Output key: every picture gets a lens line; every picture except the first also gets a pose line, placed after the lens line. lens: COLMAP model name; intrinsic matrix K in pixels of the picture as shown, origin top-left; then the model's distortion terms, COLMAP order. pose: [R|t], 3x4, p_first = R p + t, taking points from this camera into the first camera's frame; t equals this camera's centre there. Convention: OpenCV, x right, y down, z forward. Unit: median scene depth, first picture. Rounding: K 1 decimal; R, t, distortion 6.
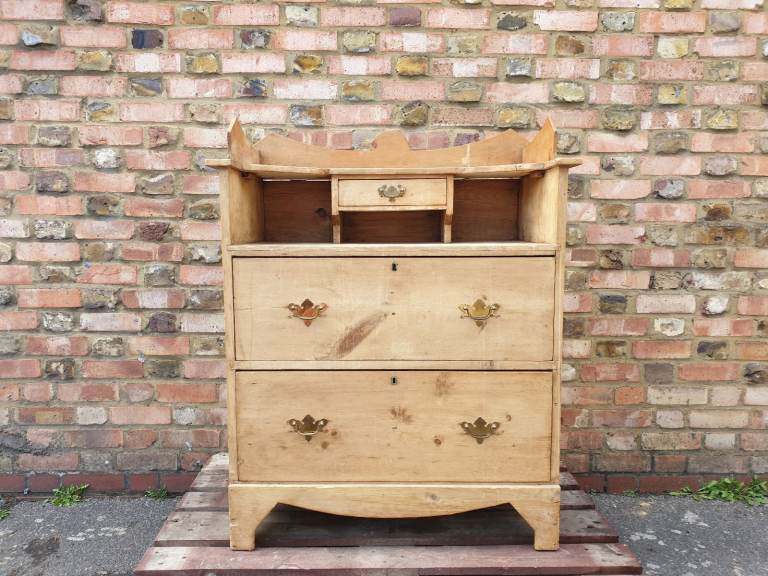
lens RADIAL K [[659.2, 0, 370.6], [0, 659.2, 291.9], [0, 0, 1]] dist [0.002500, 0.017586]
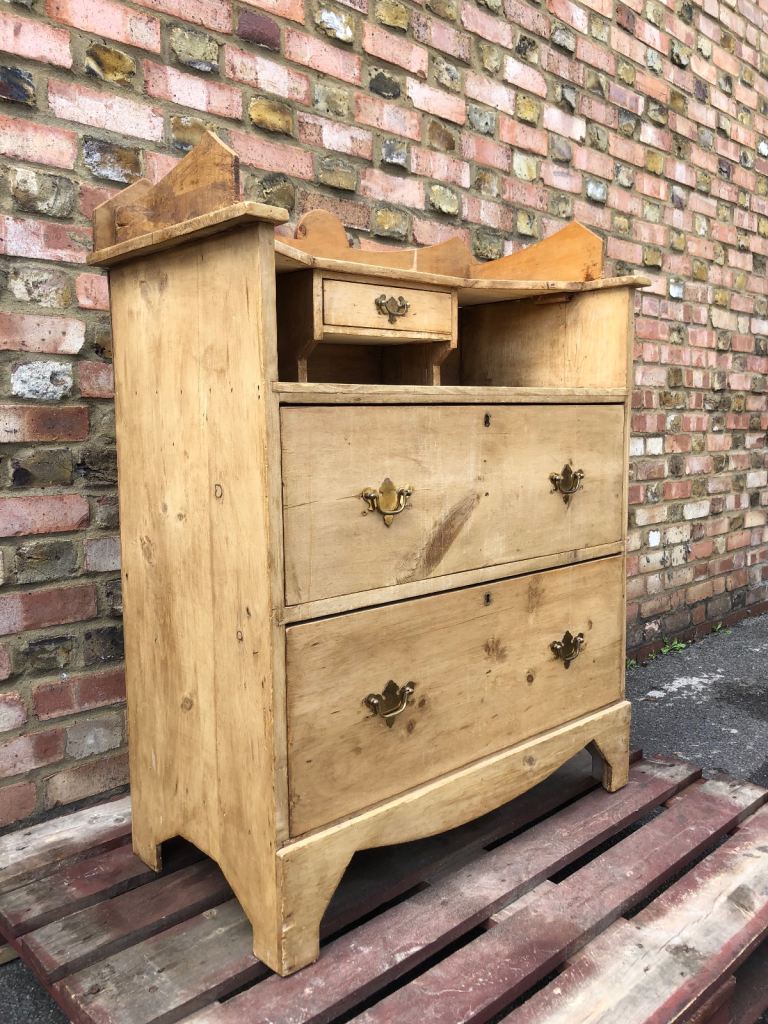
lens RADIAL K [[878.9, 0, 418.8], [0, 878.9, 510.2], [0, 0, 1]] dist [0.002500, 0.017586]
pose [[0.702809, -0.083255, 0.706490, -0.508511], [0.082202, 0.995980, 0.035595, 0.010922], [-0.706613, 0.033058, 0.706828, 0.367062]]
